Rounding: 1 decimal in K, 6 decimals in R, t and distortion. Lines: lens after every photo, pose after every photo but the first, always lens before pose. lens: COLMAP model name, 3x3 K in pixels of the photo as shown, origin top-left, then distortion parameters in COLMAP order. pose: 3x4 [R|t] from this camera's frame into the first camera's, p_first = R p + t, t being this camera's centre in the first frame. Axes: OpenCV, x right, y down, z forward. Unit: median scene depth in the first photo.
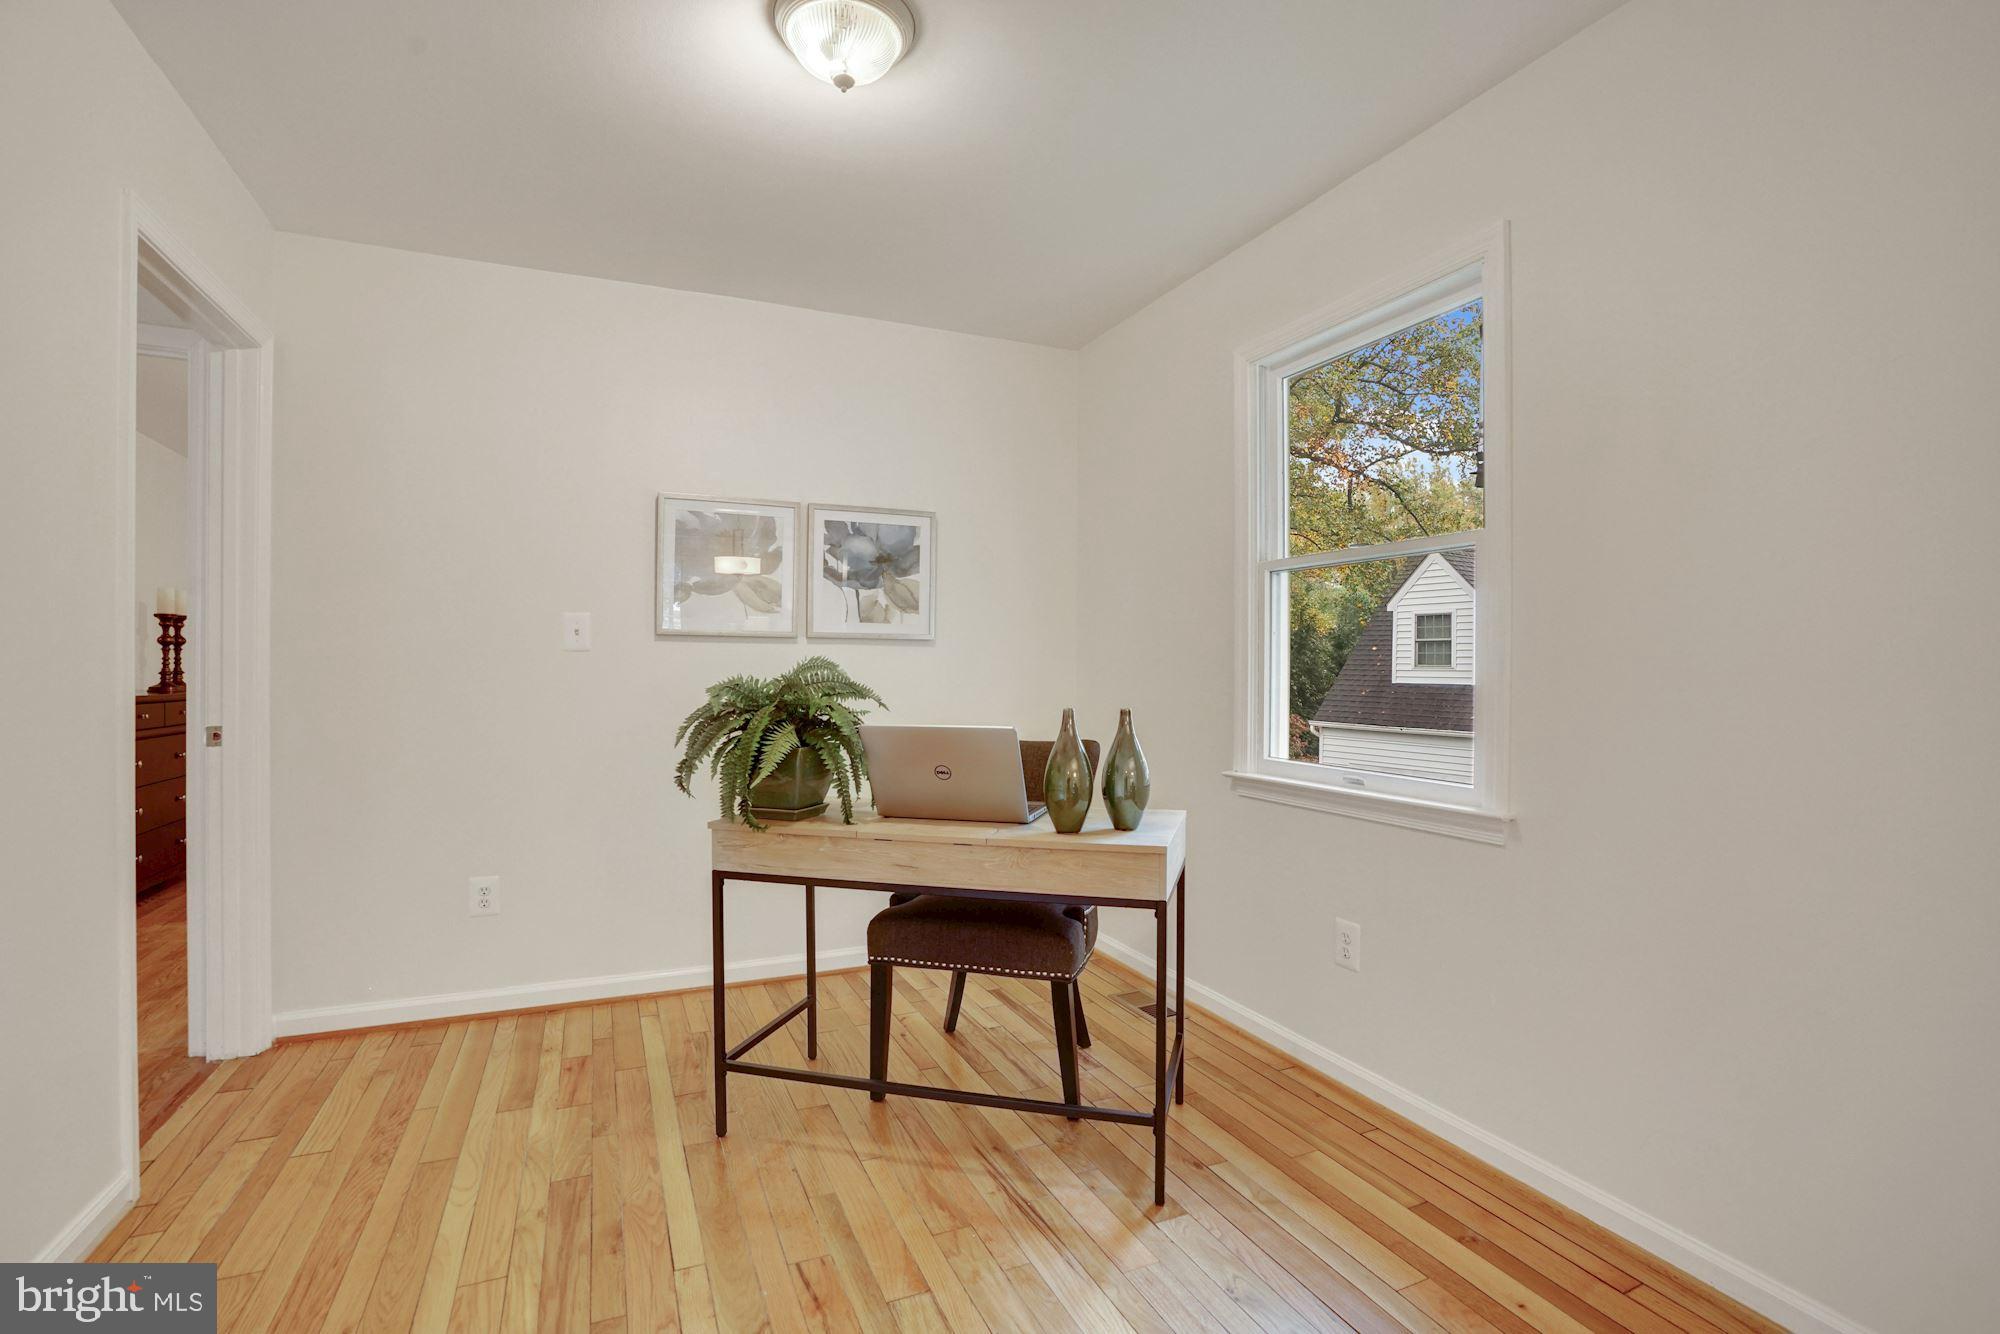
lens RADIAL K [[916.5, 0, 987.1], [0, 916.5, 675.1], [0, 0, 1]] dist [-0.031180, 0.004090]
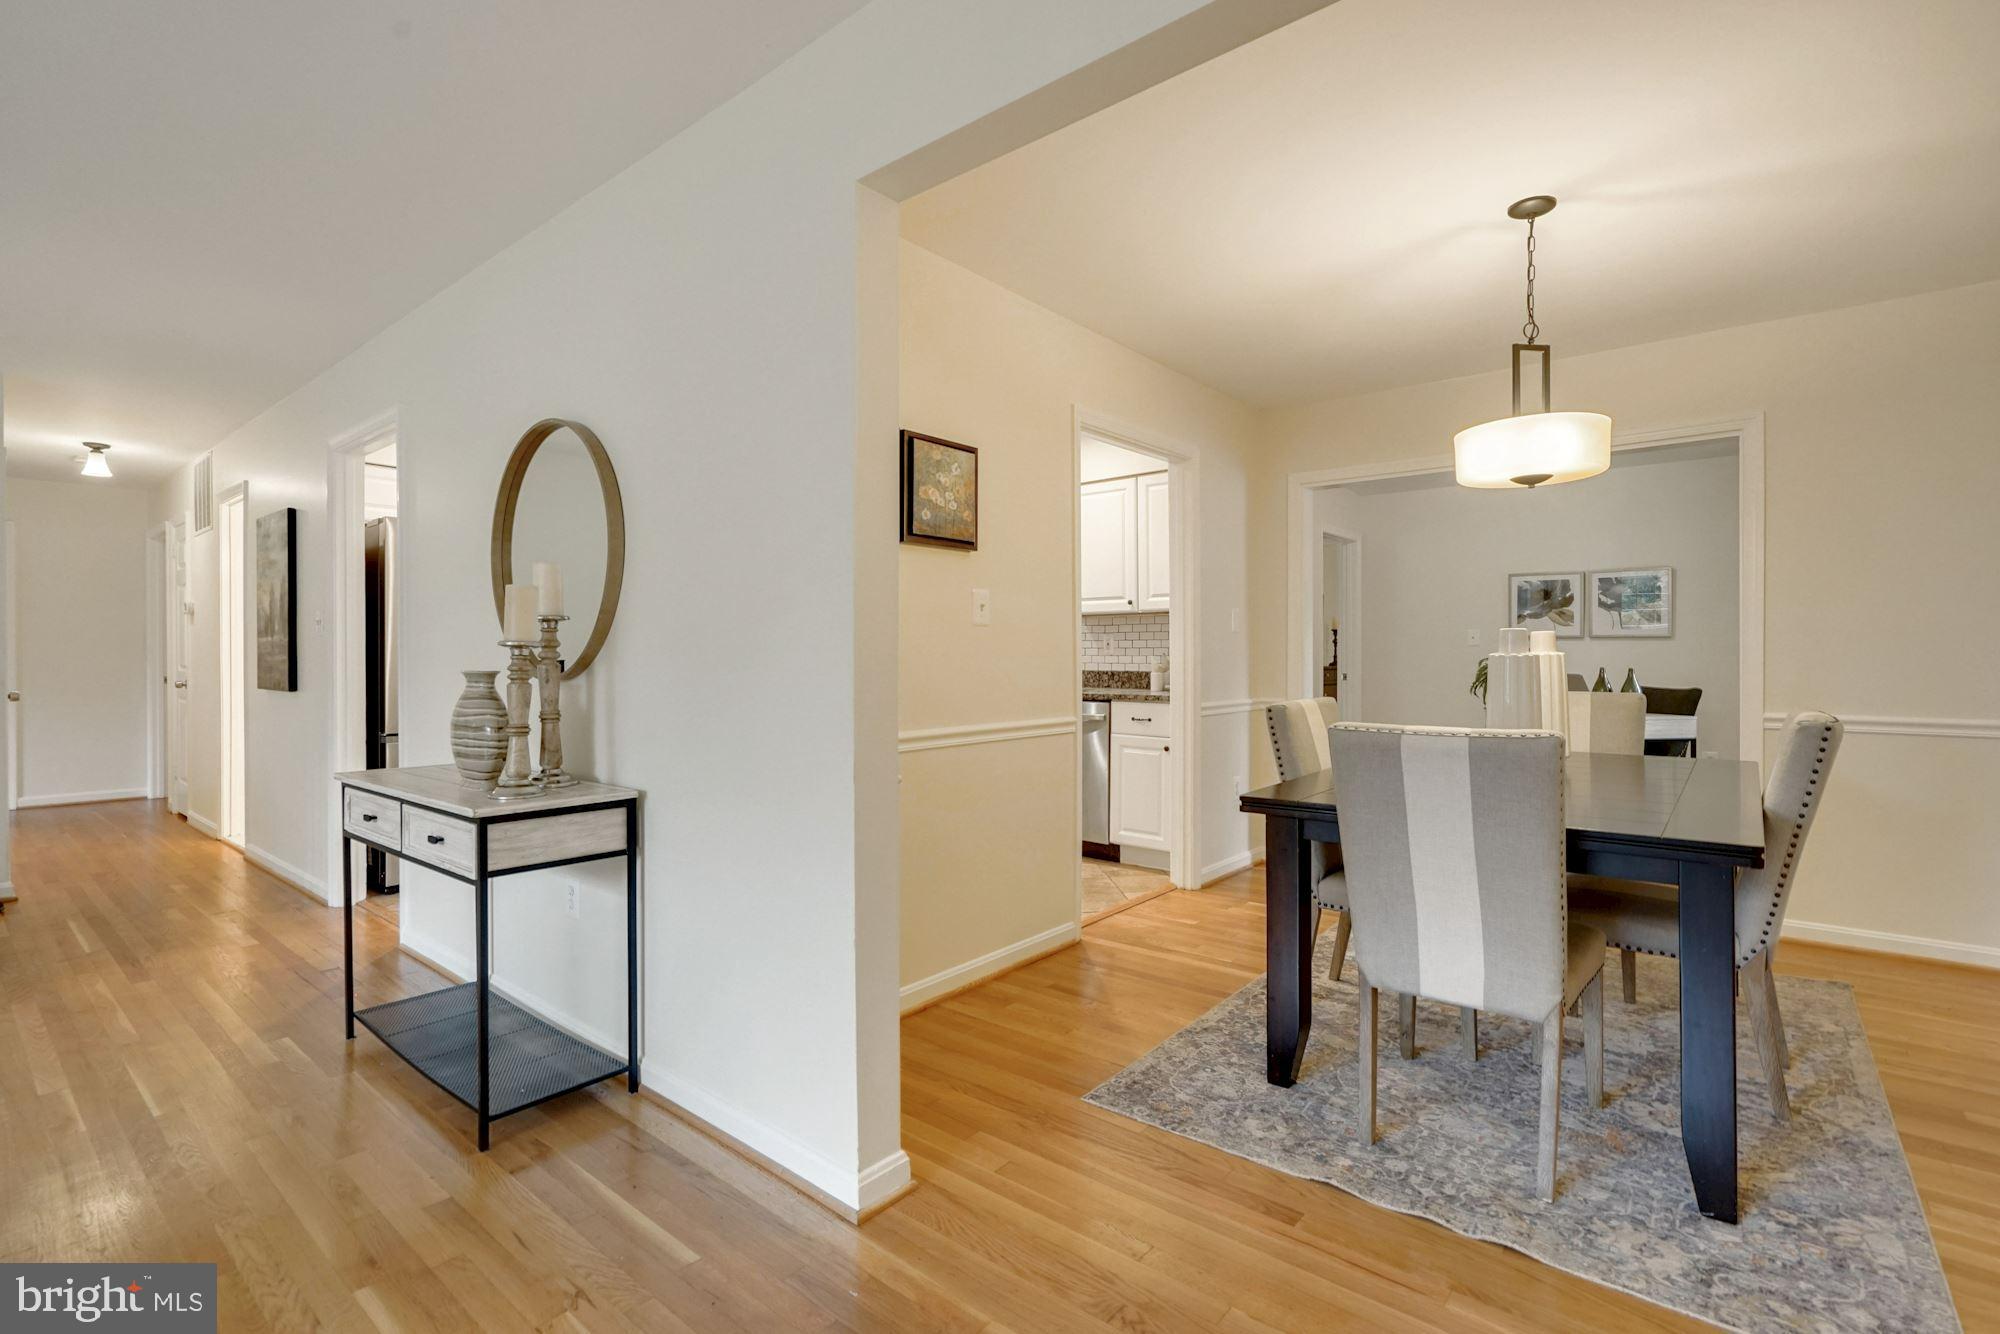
lens RADIAL K [[916.5, 0, 985.0], [0, 916.5, 661.4], [0, 0, 1]] dist [-0.031180, 0.004090]
pose [[0.440335, 0.006045, -0.897813, 1.053412], [-0.008819, 0.999958, 0.002408, 0.018923], [0.897790, 0.006857, 0.440369, -1.112285]]
